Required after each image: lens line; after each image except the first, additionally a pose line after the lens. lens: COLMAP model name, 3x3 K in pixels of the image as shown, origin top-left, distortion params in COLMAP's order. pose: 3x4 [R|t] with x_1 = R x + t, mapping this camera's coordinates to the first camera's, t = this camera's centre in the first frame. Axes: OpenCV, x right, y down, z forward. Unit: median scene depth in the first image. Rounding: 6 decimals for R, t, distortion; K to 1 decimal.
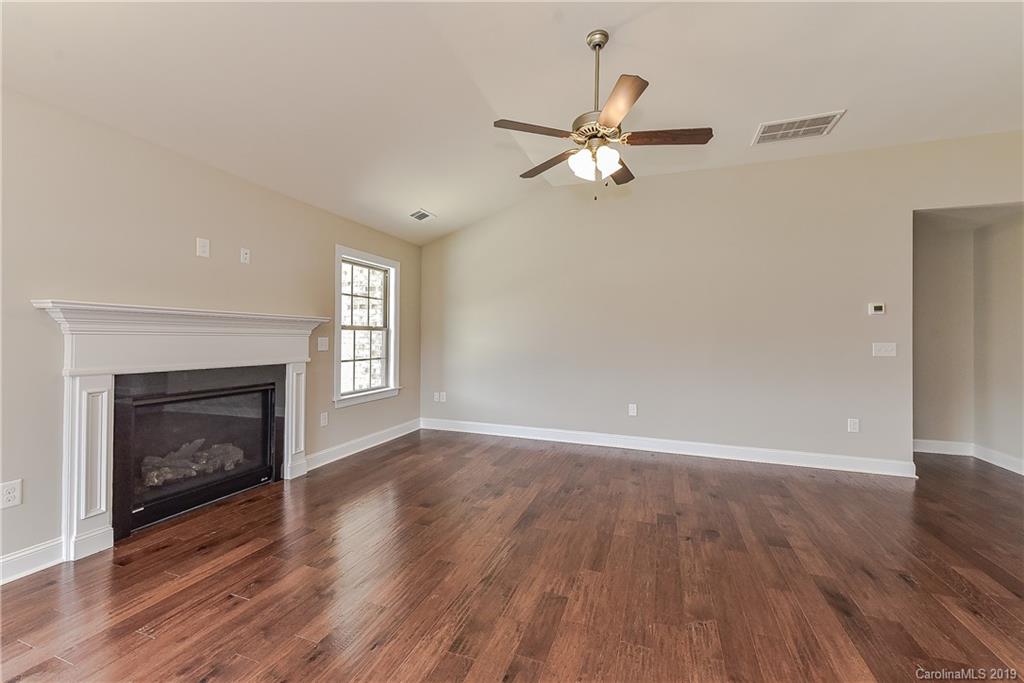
lens RADIAL K [[402.1, 0, 517.9], [0, 402.1, 337.0], [0, 0, 1]] dist [-0.000690, -0.000122]
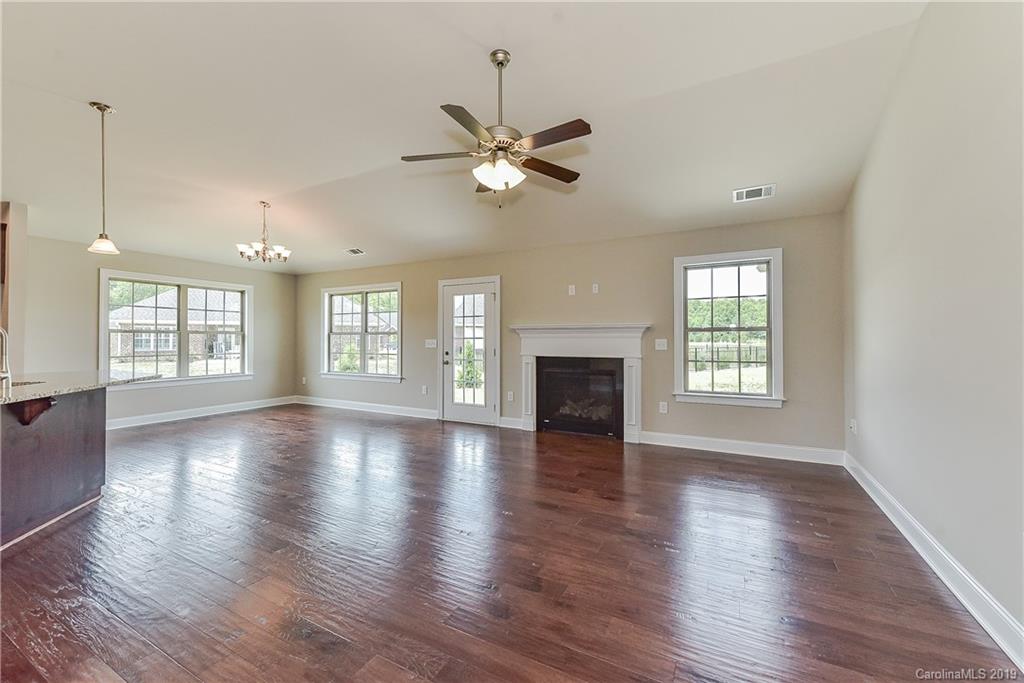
lens RADIAL K [[402.1, 0, 517.9], [0, 402.1, 337.0], [0, 0, 1]] dist [-0.000690, -0.000122]
pose [[-0.140167, -0.015679, -0.990004, 0.861177], [0.003104, 0.999863, -0.016274, 0.014742], [0.990123, -0.005355, -0.140099, 0.827303]]
